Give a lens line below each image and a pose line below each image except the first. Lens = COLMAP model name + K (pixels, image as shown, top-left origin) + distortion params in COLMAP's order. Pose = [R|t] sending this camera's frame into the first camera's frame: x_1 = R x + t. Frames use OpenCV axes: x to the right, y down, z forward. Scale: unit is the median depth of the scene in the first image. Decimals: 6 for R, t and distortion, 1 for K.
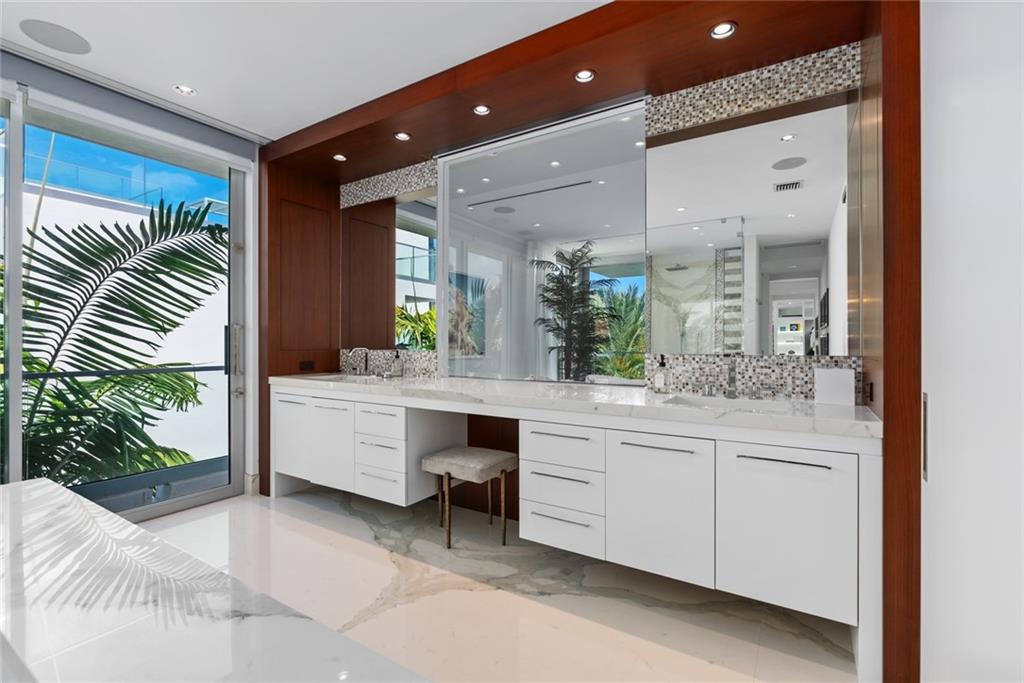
lens RADIAL K [[458.5, 0, 511.9], [0, 458.5, 342.6], [0, 0, 1]] dist [-0.000455, 0.000398]
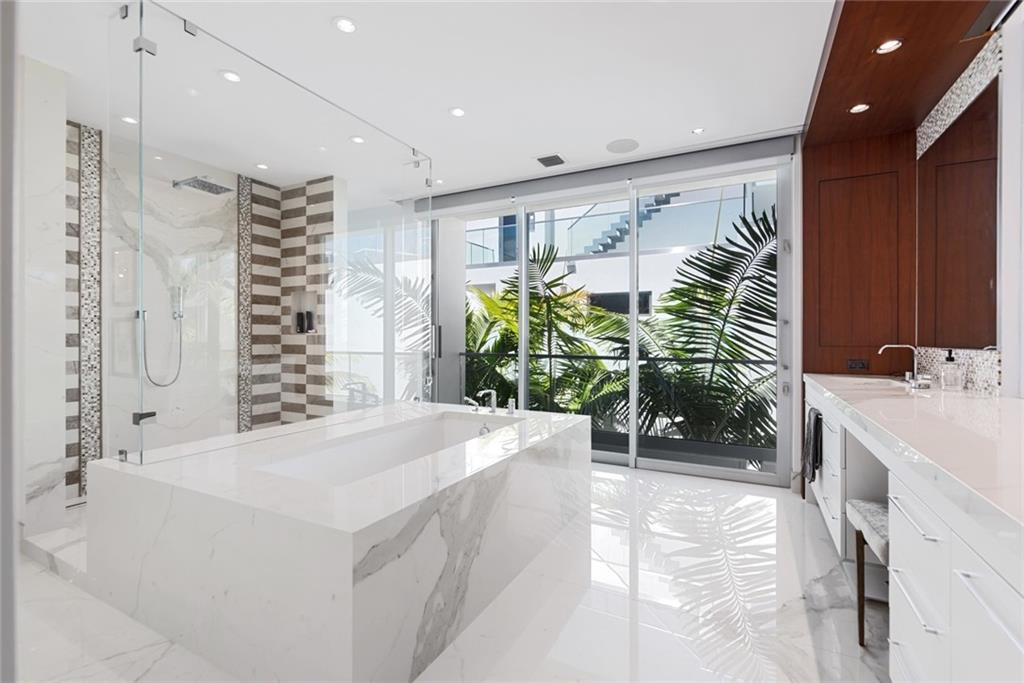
lens RADIAL K [[458.5, 0, 512.0], [0, 458.5, 340.6], [0, 0, 1]] dist [-0.000455, 0.000398]
pose [[0.080650, 0.001970, -0.996741, 0.332055], [0.006372, 0.999977, 0.002492, -0.001347], [0.996722, -0.006552, 0.080636, 0.286071]]
